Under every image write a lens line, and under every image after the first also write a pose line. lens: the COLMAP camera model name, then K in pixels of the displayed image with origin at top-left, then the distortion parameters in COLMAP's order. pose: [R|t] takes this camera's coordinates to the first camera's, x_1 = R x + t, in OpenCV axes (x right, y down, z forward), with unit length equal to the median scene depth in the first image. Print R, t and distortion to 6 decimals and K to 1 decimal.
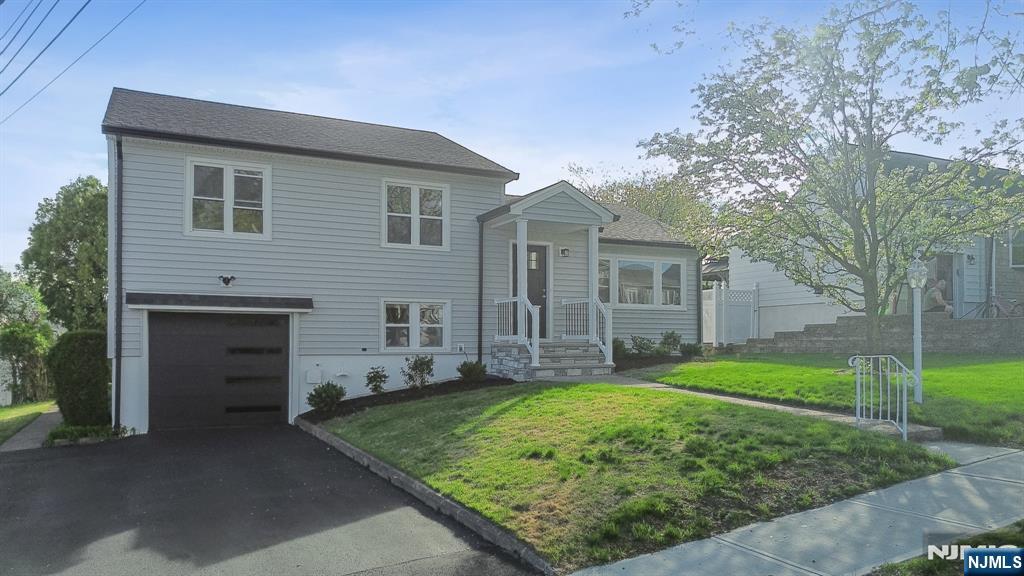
lens RADIAL K [[712.4, 0, 506.5], [0, 712.4, 289.2], [0, 0, 1]] dist [0.080012, -0.084532]
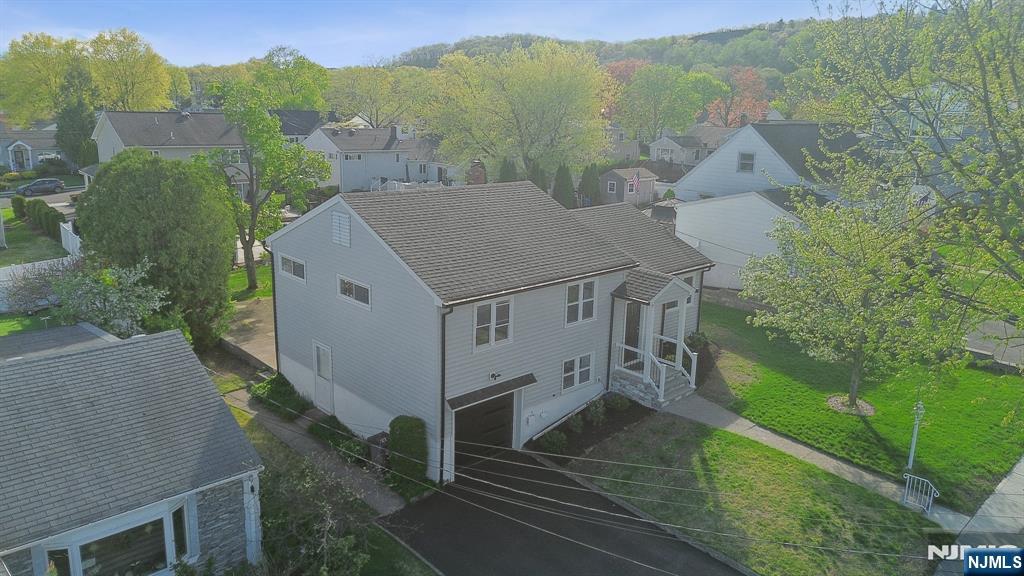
lens RADIAL K [[712.4, 0, 506.5], [0, 712.4, 289.2], [0, 0, 1]] dist [0.080012, -0.084532]
pose [[0.958798, -0.049018, 0.279827, -0.690892], [-0.042229, 0.949466, 0.311016, -0.583358], [-0.280932, -0.310018, 0.908277, -0.279461]]
